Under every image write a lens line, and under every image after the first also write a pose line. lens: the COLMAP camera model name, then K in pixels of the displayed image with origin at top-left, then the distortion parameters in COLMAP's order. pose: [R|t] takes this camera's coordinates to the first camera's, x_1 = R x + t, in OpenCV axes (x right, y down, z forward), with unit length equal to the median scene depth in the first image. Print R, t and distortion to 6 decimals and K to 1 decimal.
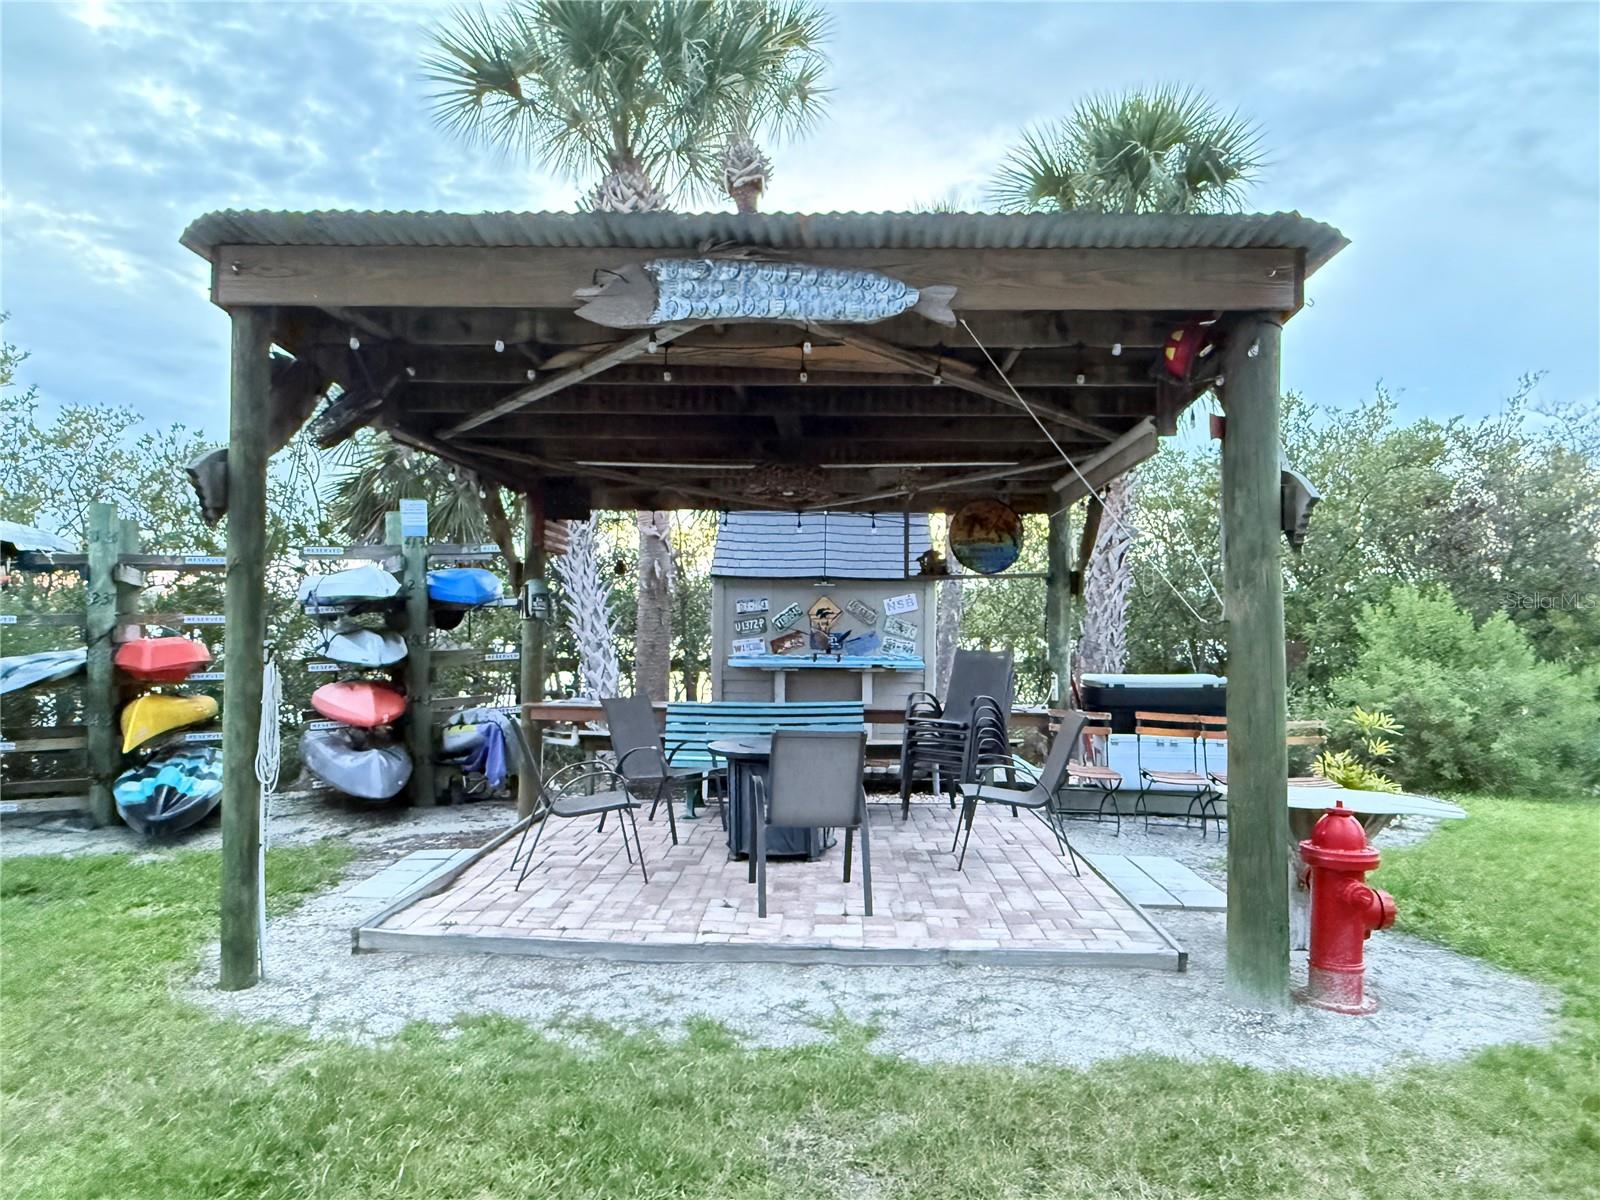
lens RADIAL K [[1029.9, 0, 798.9], [0, 1029.9, 604.6], [0, 0, 1]] dist [0.000880, 0.000057]
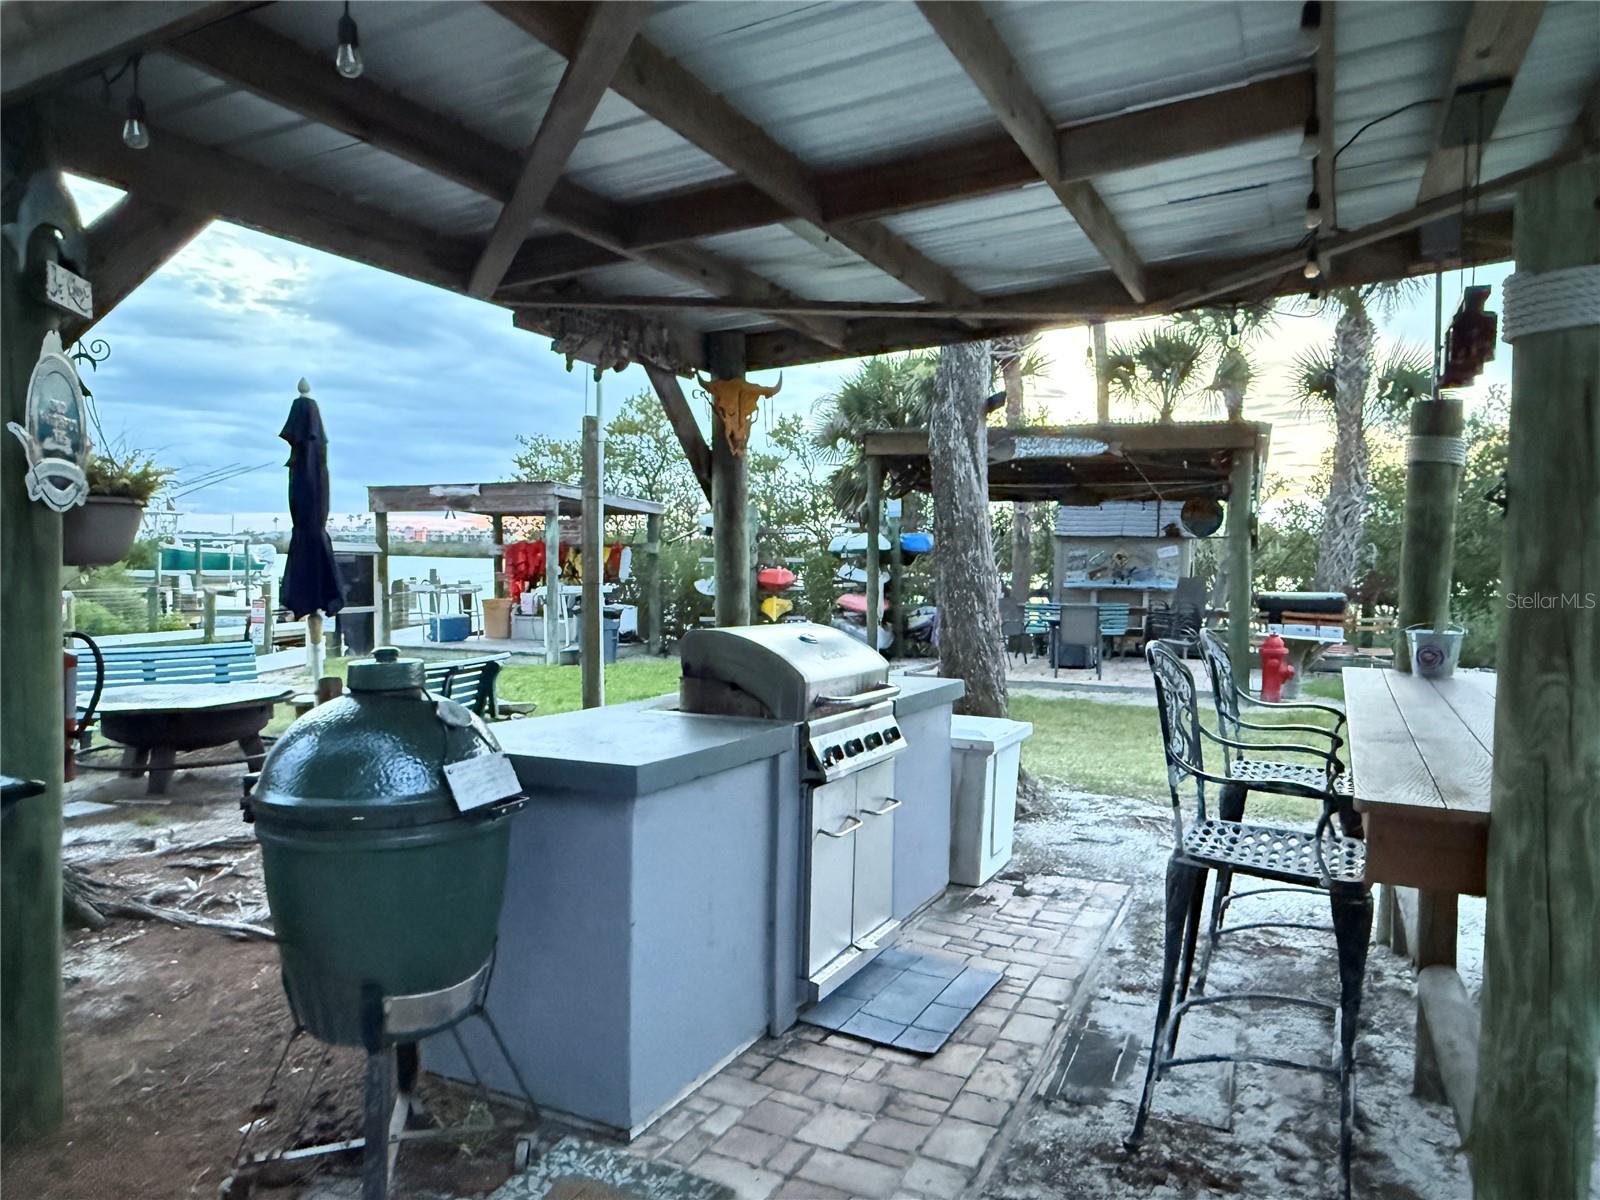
lens RADIAL K [[1029.9, 0, 796.1], [0, 1029.9, 604.5], [0, 0, 1]] dist [0.000880, 0.000057]
pose [[0.931613, 0.017294, -0.363040, 0.151671], [0.004957, 0.998170, 0.060270, -0.019525], [0.363418, -0.057948, 0.929822, -0.840571]]
